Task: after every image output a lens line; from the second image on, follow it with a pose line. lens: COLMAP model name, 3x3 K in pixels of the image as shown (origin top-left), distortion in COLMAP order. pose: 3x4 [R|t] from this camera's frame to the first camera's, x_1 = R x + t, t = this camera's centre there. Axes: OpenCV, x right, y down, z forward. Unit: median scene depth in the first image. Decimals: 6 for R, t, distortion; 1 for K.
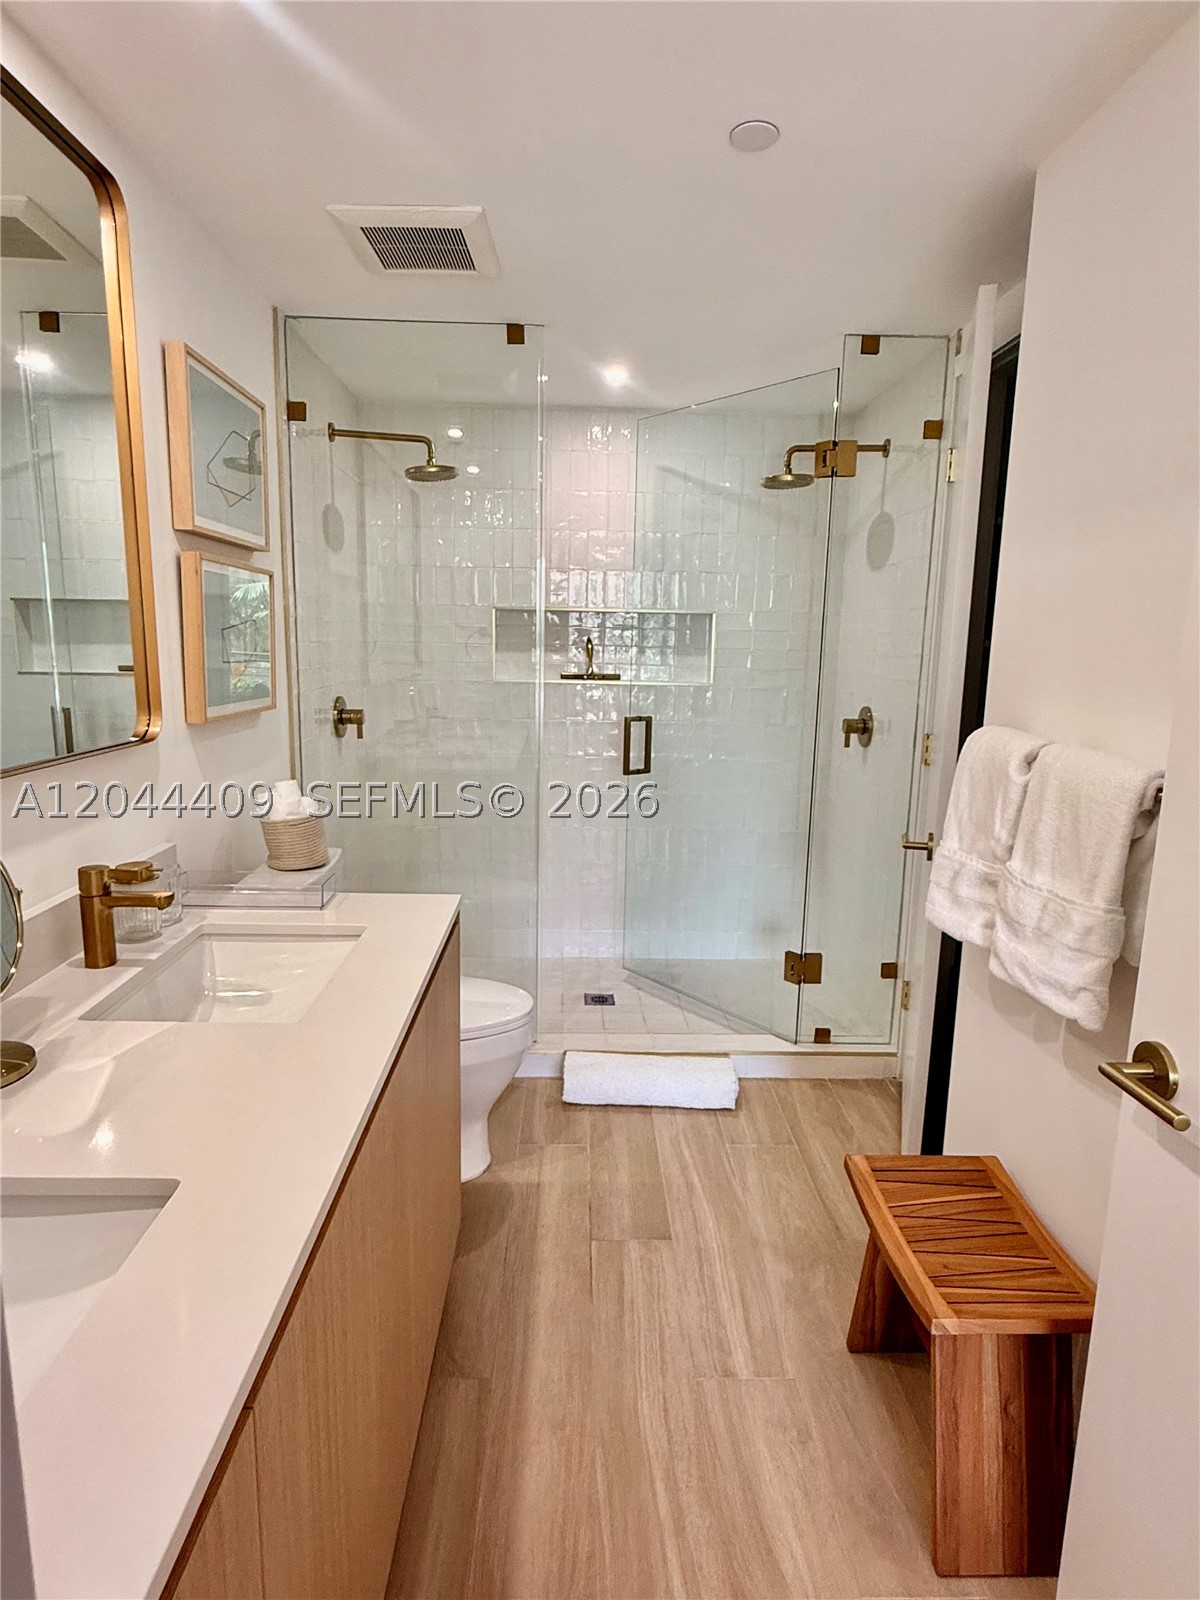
lens RADIAL K [[887.6, 0, 600.0], [0, 887.6, 800.0], [0, 0, 1]] dist [0.002842, 0.000546]
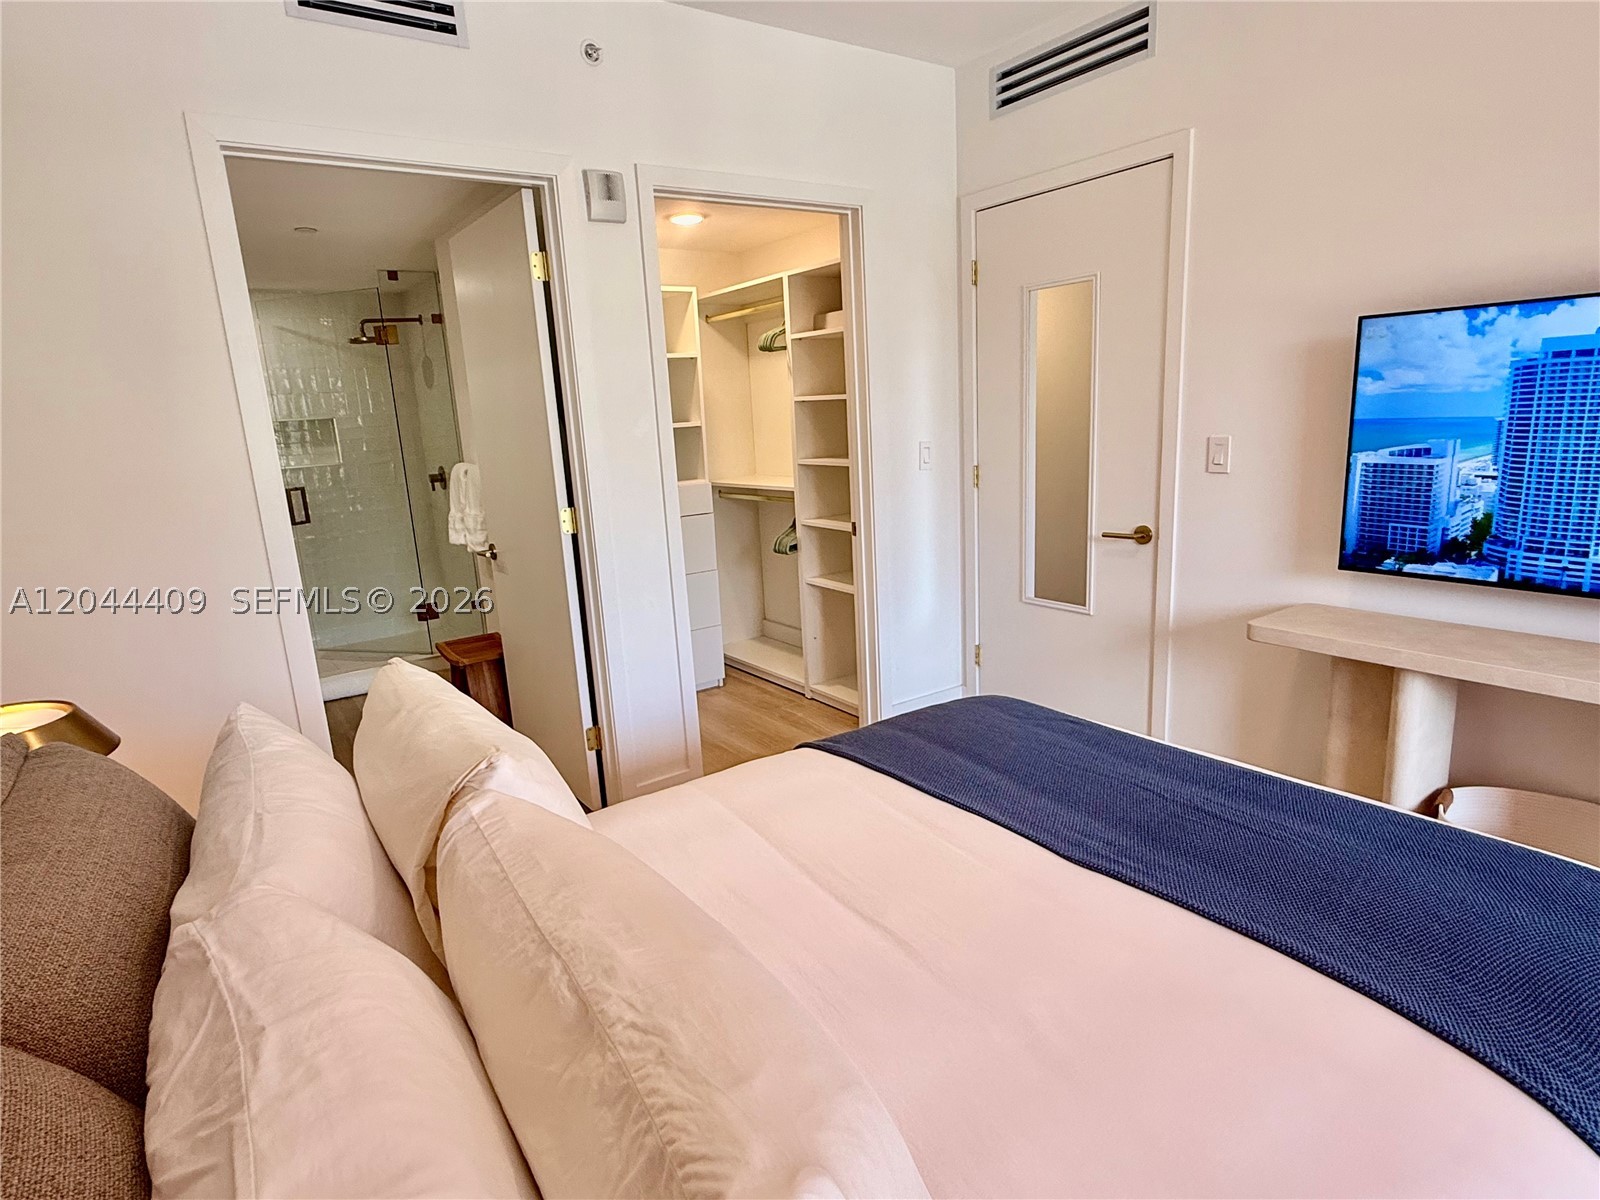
lens RADIAL K [[887.6, 0, 795.1], [0, 887.6, 606.0], [0, 0, 1]] dist [0.002842, 0.000546]
pose [[0.833775, -0.185503, 0.520008, -0.076441], [0.167808, 0.982452, 0.081410, 0.134445], [-0.525985, 0.019384, 0.850273, -0.815969]]
